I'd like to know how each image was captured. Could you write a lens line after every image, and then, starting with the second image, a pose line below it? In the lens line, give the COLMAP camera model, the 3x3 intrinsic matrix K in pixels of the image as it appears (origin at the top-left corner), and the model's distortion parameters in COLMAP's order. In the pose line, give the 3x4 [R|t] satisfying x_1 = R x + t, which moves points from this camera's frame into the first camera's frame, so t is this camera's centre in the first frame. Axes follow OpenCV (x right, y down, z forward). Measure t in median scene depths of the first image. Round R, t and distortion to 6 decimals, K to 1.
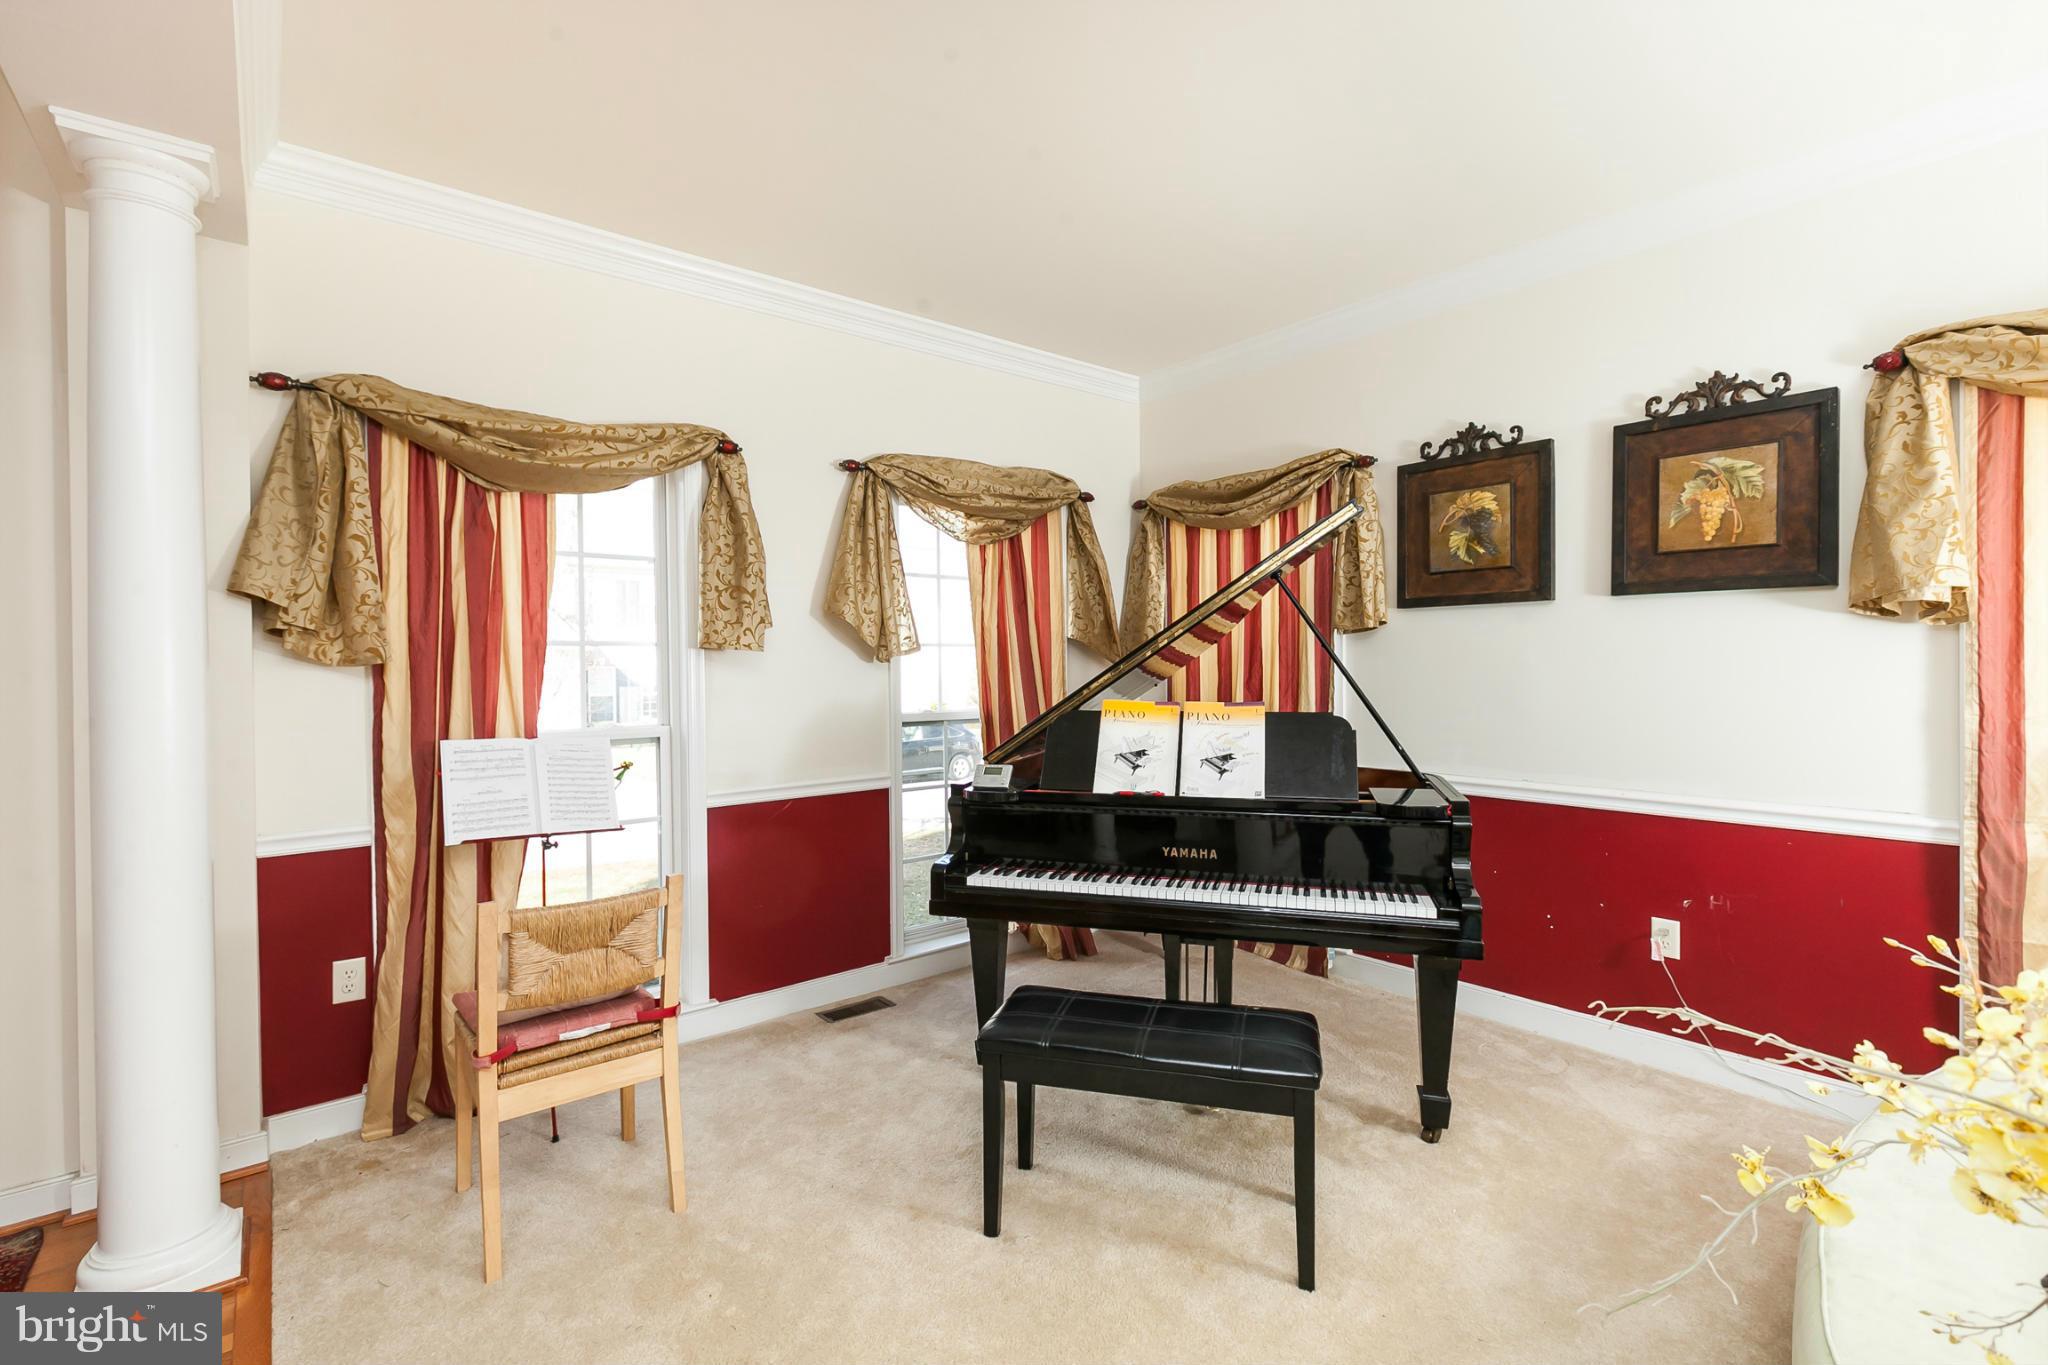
lens RADIAL K [[910.7, 0, 1016.7], [0, 910.7, 672.8], [0, 0, 1]] dist [-0.000662, -0.001430]
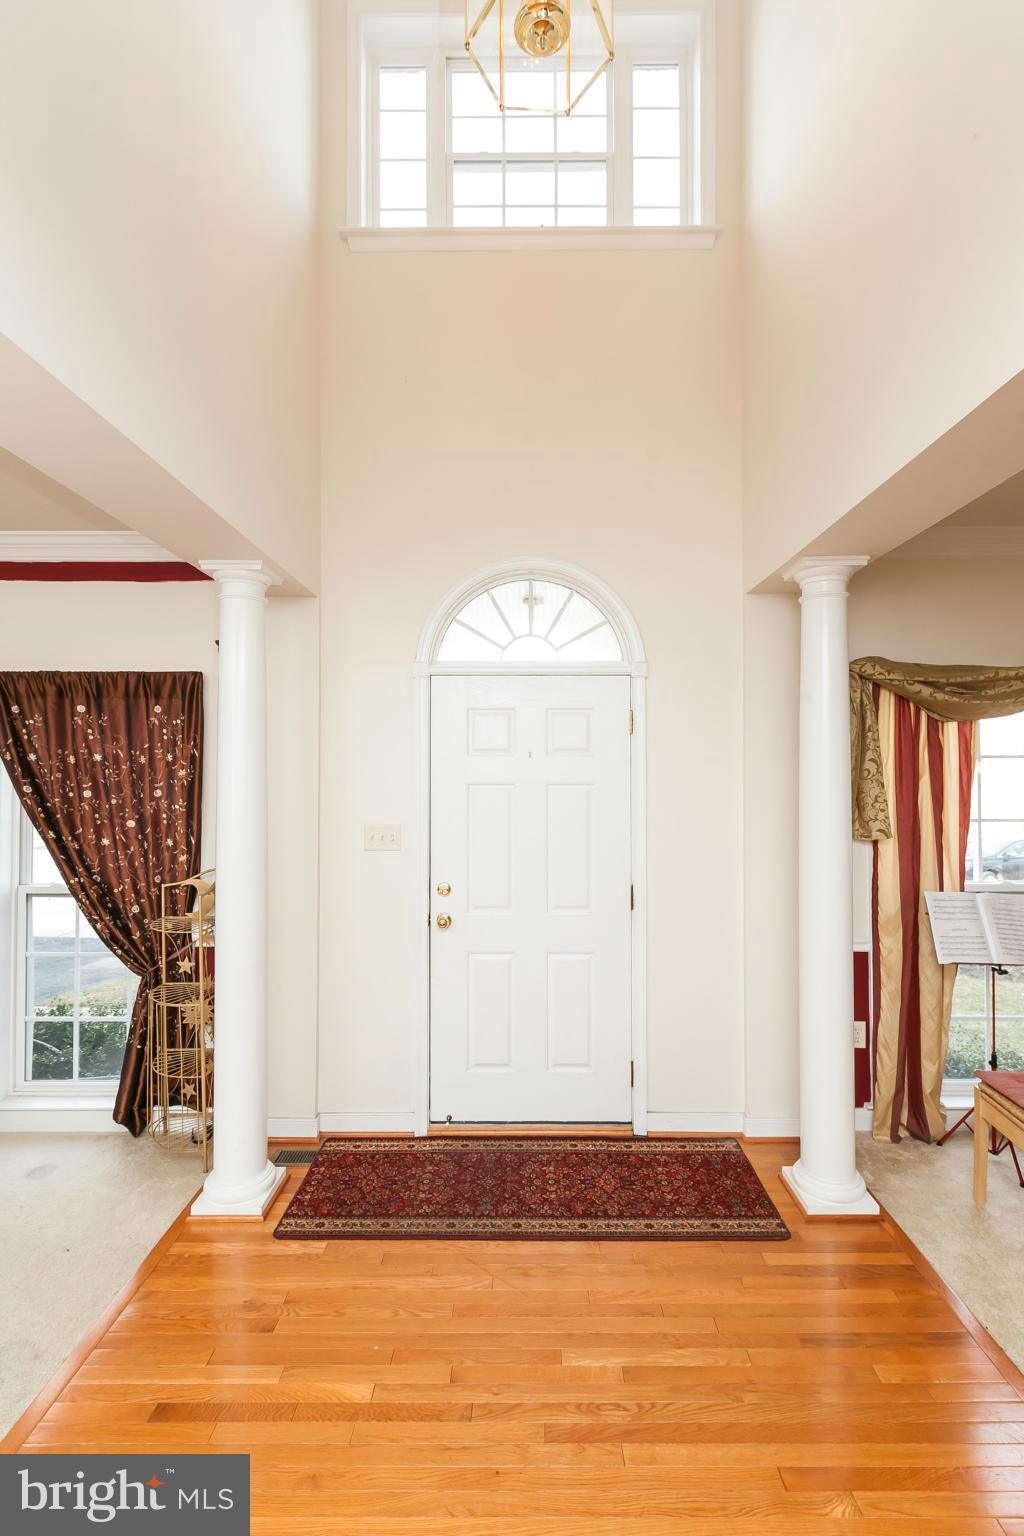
lens RADIAL K [[683.0, 0, 517.7], [0, 683.0, 763.4], [0, 0, 1]] dist [-0.000662, -0.001430]
pose [[0.765884, -0.001366, -0.642977, -0.401181], [-0.012771, 0.999768, -0.017336, -0.106237], [0.642852, 0.021489, 0.765689, -0.302623]]
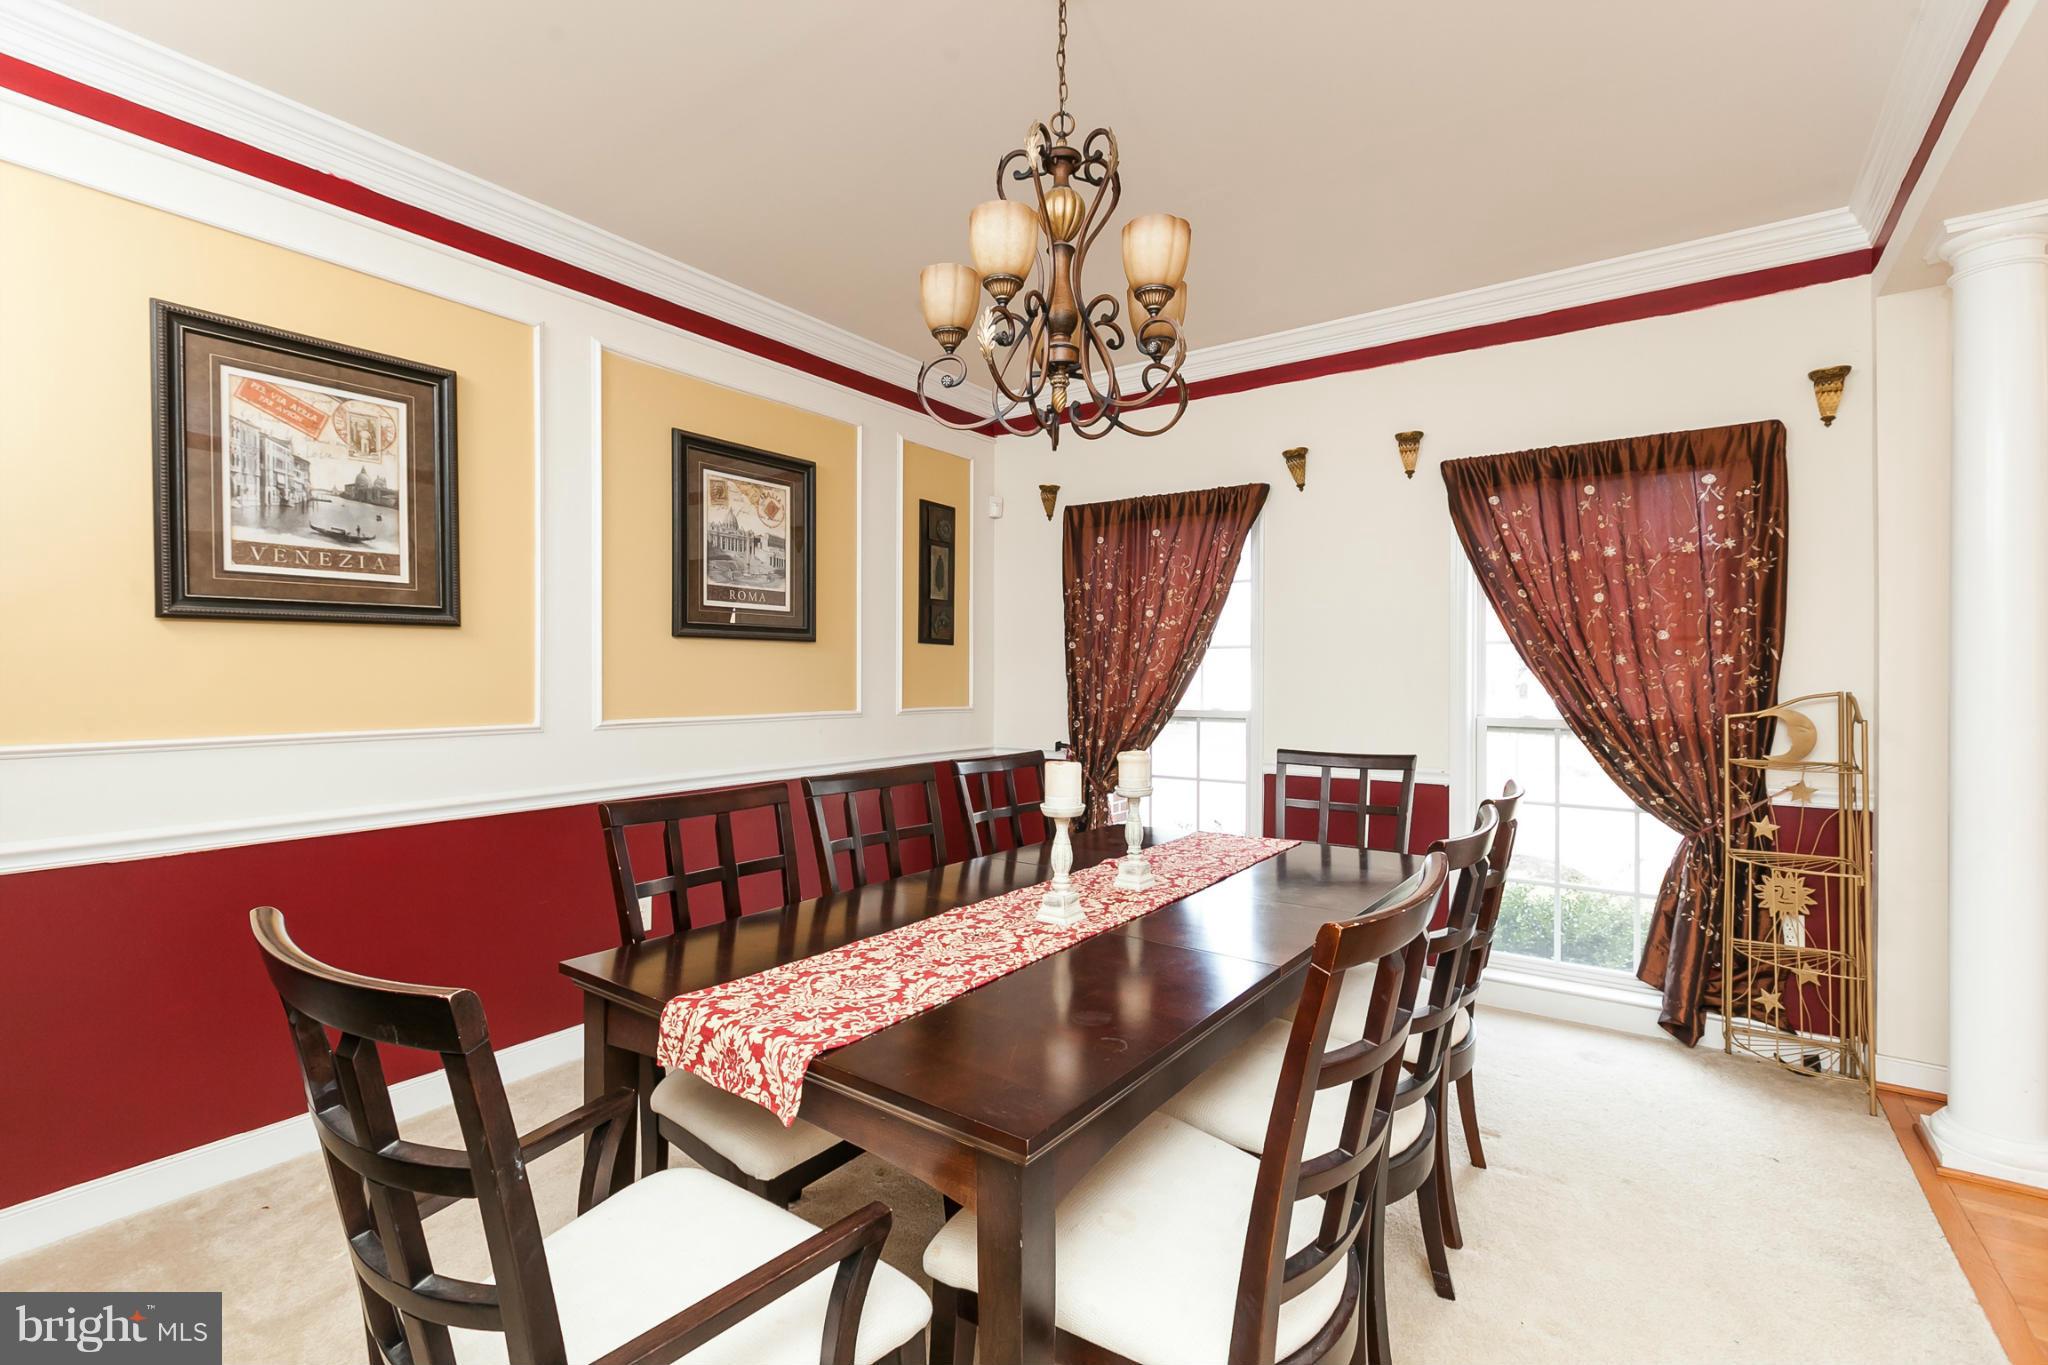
lens RADIAL K [[910.7, 0, 1063.4], [0, 910.7, 653.0], [0, 0, 1]] dist [-0.000662, -0.001430]
pose [[0.258450, 0.001380, -0.966024, -0.711124], [-0.003875, 0.999992, 0.000392, 0.008690], [0.966017, 0.003642, 0.258453, -0.878592]]
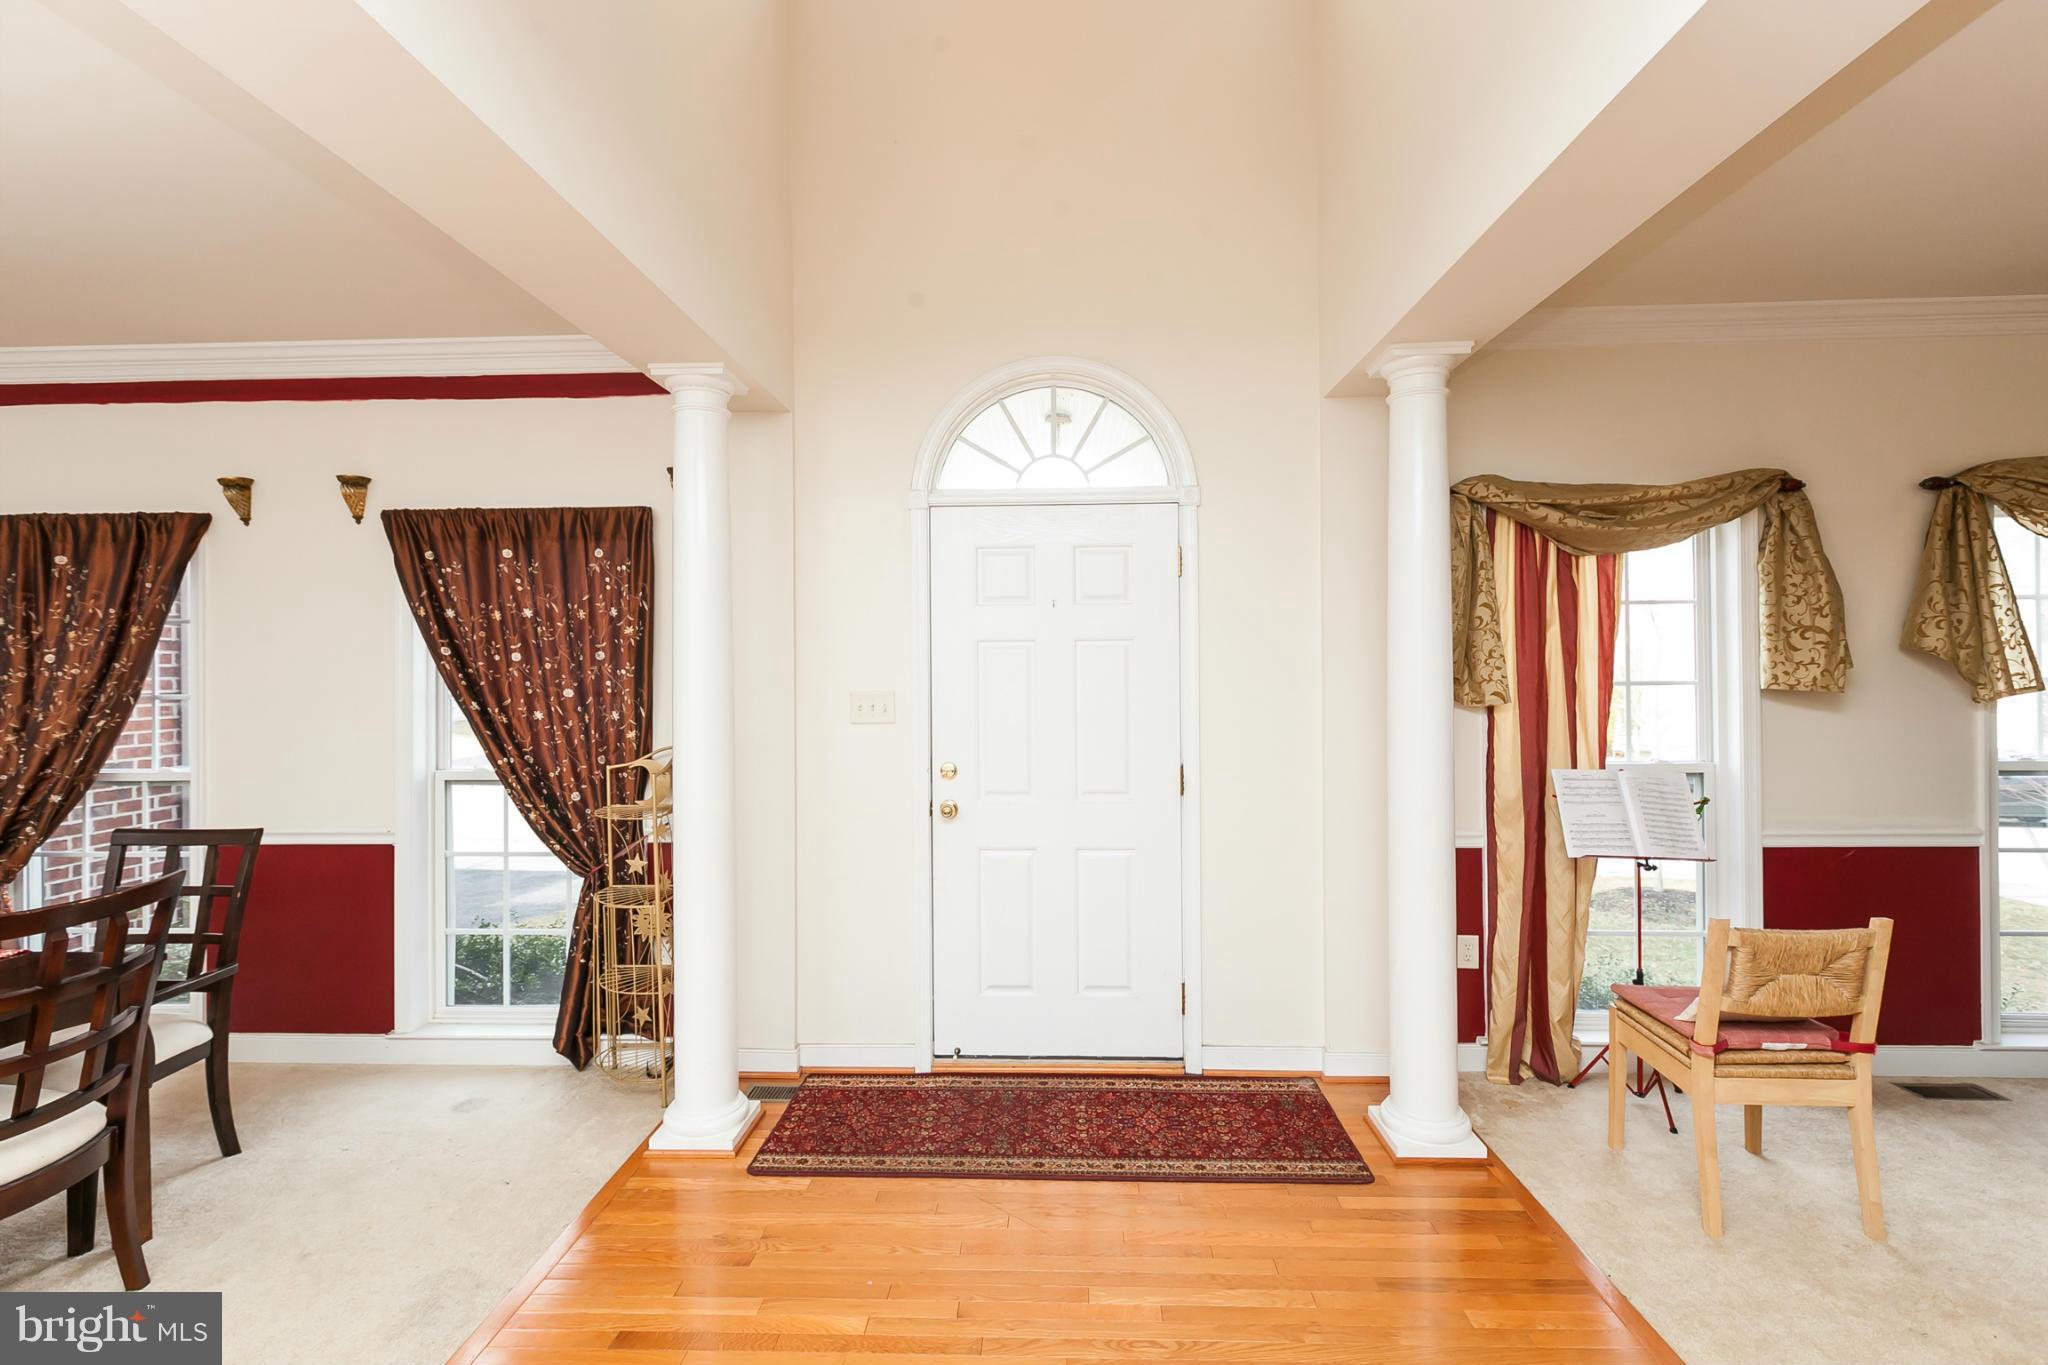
lens RADIAL K [[910.7, 0, 1019.8], [0, 910.7, 678.2], [0, 0, 1]] dist [-0.000662, -0.001430]
pose [[0.741598, 0.001111, -0.670844, -0.330591], [-0.005272, 0.999977, -0.004172, -0.035264], [0.670824, 0.006630, 0.741587, -0.354579]]
